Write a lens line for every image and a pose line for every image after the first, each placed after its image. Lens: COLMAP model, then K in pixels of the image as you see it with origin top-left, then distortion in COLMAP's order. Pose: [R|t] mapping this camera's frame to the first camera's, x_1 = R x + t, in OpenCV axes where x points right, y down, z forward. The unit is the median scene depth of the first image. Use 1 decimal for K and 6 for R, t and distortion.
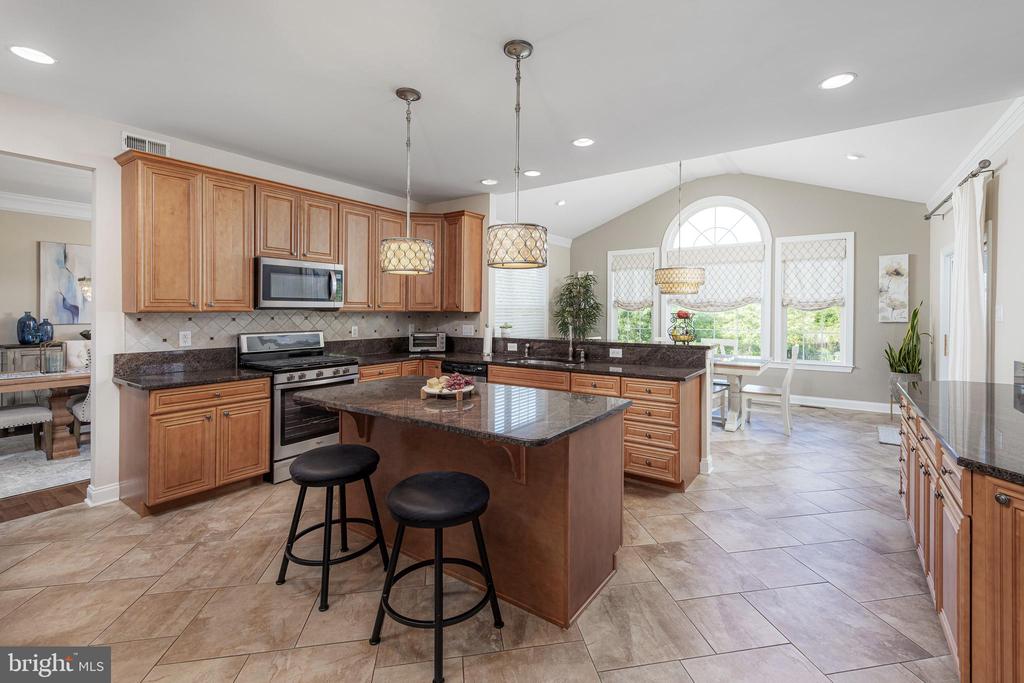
lens RADIAL K [[455.3, 0, 520.3], [0, 455.3, 319.4], [0, 0, 1]] dist [0.003523, -0.001115]
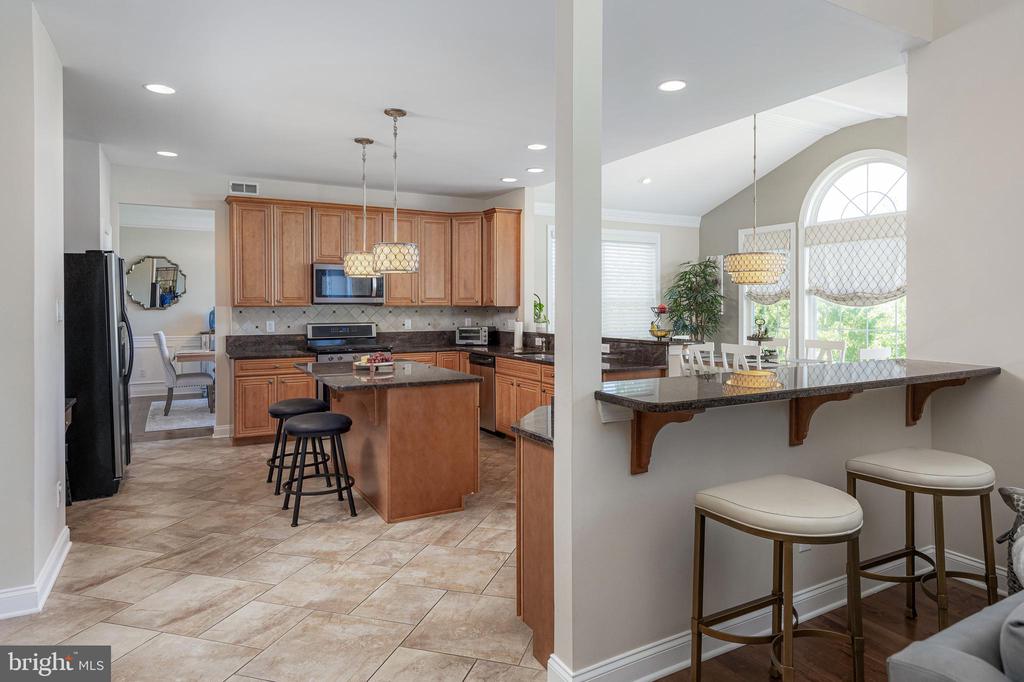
lens RADIAL K [[622.6, 0, 514.5], [0, 622.6, 326.9], [0, 0, 1]] dist [0.008034, 0.002770]
pose [[0.893911, 0.013549, -0.448039, 0.732052], [-0.006359, 0.999826, 0.017547, 0.006610], [0.448199, -0.012837, 0.893842, -0.322107]]
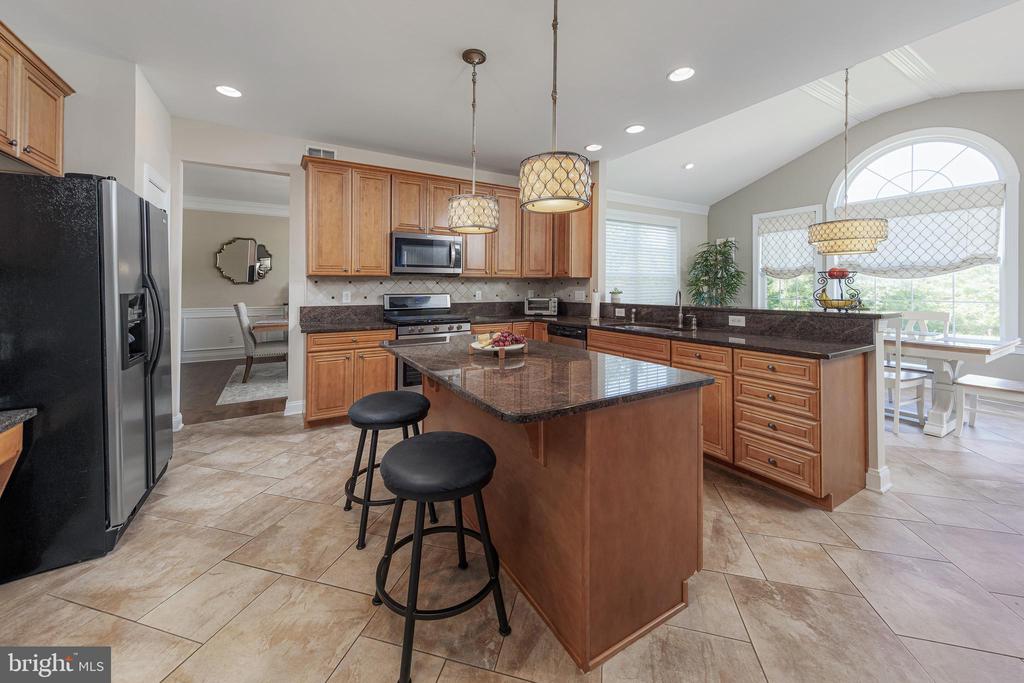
lens RADIAL K [[380.1, 0, 498.7], [0, 380.1, 289.1], [0, 0, 1]] dist [0.006053, -0.000914]
pose [[0.902615, -0.000275, -0.430449, 0.132651], [-0.006148, 0.999890, -0.013531, 0.031367], [0.430405, 0.014860, 0.902513, 0.196225]]
